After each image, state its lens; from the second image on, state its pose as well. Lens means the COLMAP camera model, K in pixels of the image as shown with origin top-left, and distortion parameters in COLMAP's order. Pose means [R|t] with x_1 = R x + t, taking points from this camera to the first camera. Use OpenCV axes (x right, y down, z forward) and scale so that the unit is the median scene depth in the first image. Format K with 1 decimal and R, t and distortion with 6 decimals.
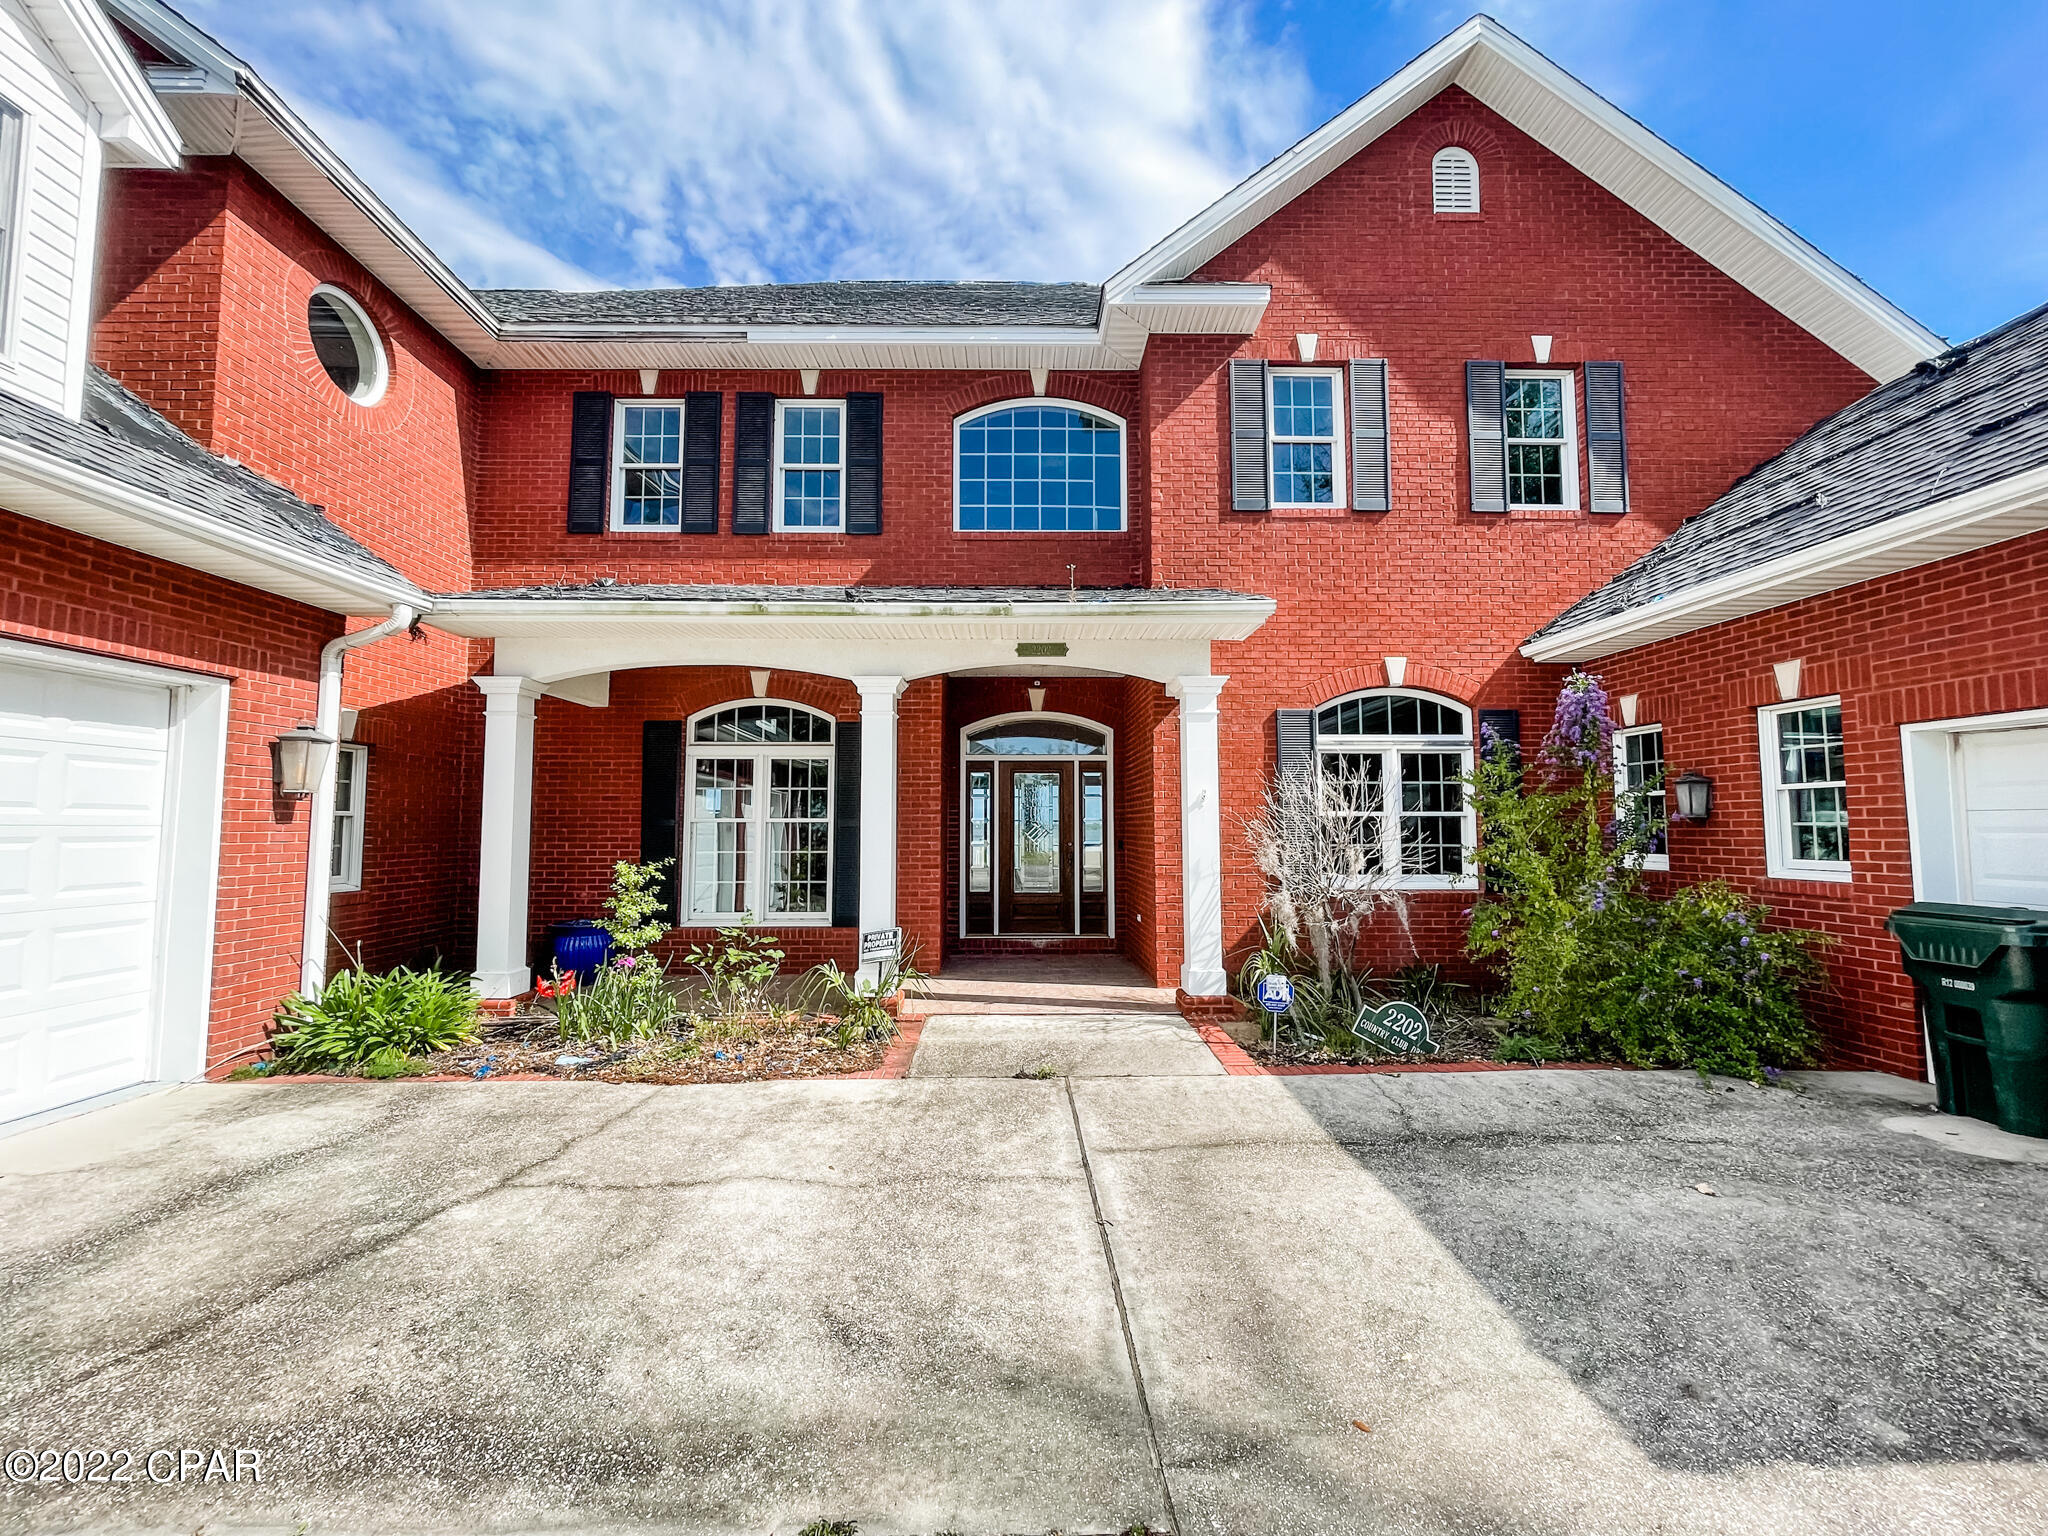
lens RADIAL K [[797.2, 0, 1024.0], [0, 797.2, 768.0], [0, 0, 1]] dist [0.000322, -0.000141]
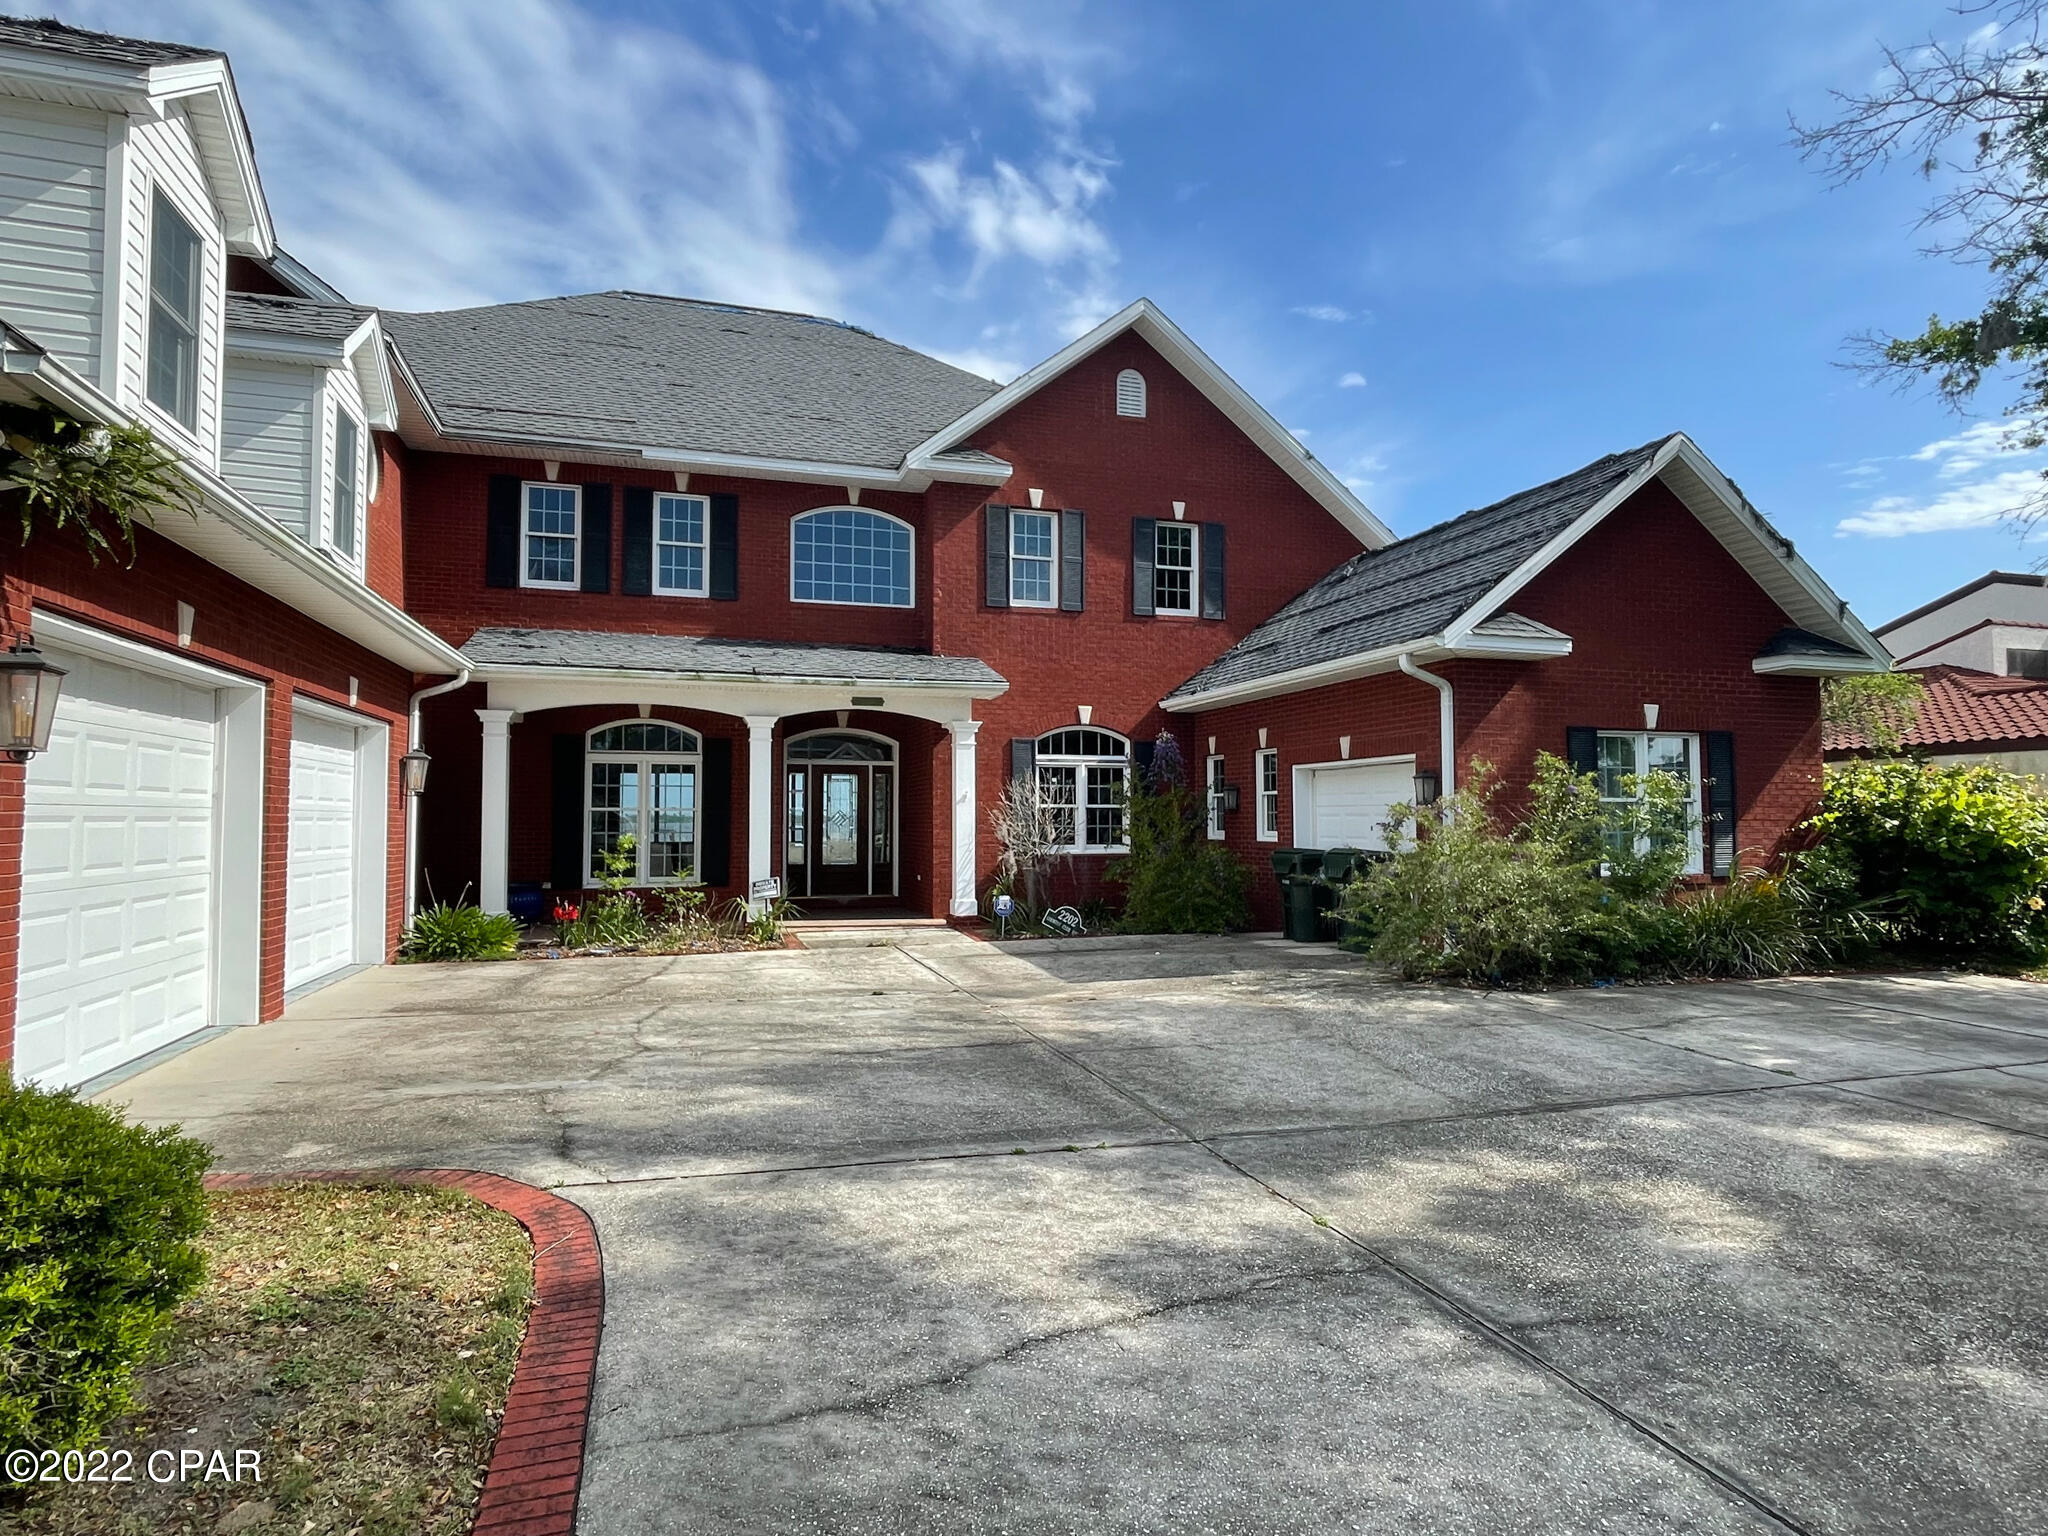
lens RADIAL K [[1078.5, 0, 1024.0], [0, 1078.5, 768.0], [0, 0, 1]] dist [0.000535, -0.000032]
pose [[0.955230, 0.013333, 0.295563, -0.269554], [-0.021393, 0.999482, 0.024052, -0.065472], [-0.295089, -0.029298, 0.955021, -0.980110]]
